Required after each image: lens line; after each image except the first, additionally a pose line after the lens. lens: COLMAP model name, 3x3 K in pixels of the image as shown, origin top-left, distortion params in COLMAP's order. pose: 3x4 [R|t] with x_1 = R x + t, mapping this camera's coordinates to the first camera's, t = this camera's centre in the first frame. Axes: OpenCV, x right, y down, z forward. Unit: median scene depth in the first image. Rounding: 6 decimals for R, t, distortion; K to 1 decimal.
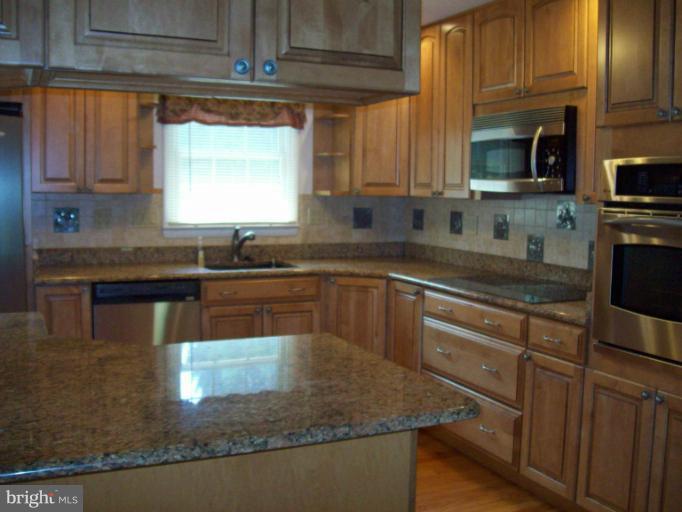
lens RADIAL K [[735.7, 0, 341.0], [0, 735.7, 256.0], [0, 0, 1]] dist [-0.116292, 0.029638]
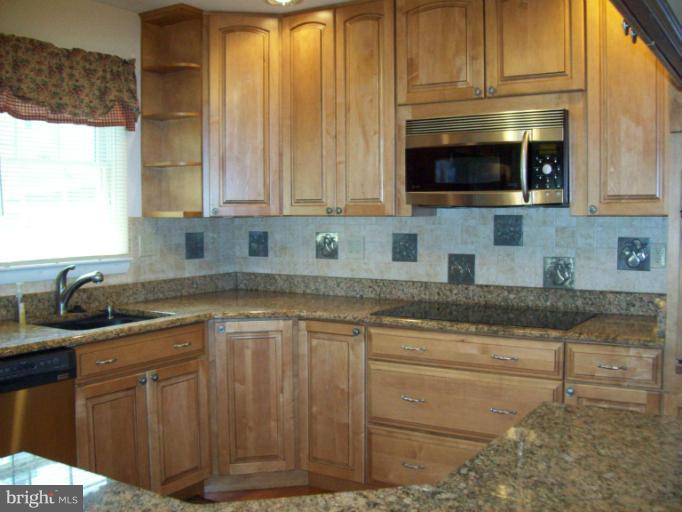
lens RADIAL K [[735.7, 0, 341.0], [0, 735.7, 256.0], [0, 0, 1]] dist [-0.116292, 0.029638]
pose [[0.837660, -0.050505, 0.543852, -0.303521], [0.068493, 0.997569, -0.012856, -0.021636], [-0.541880, 0.048019, 0.839083, 0.277750]]
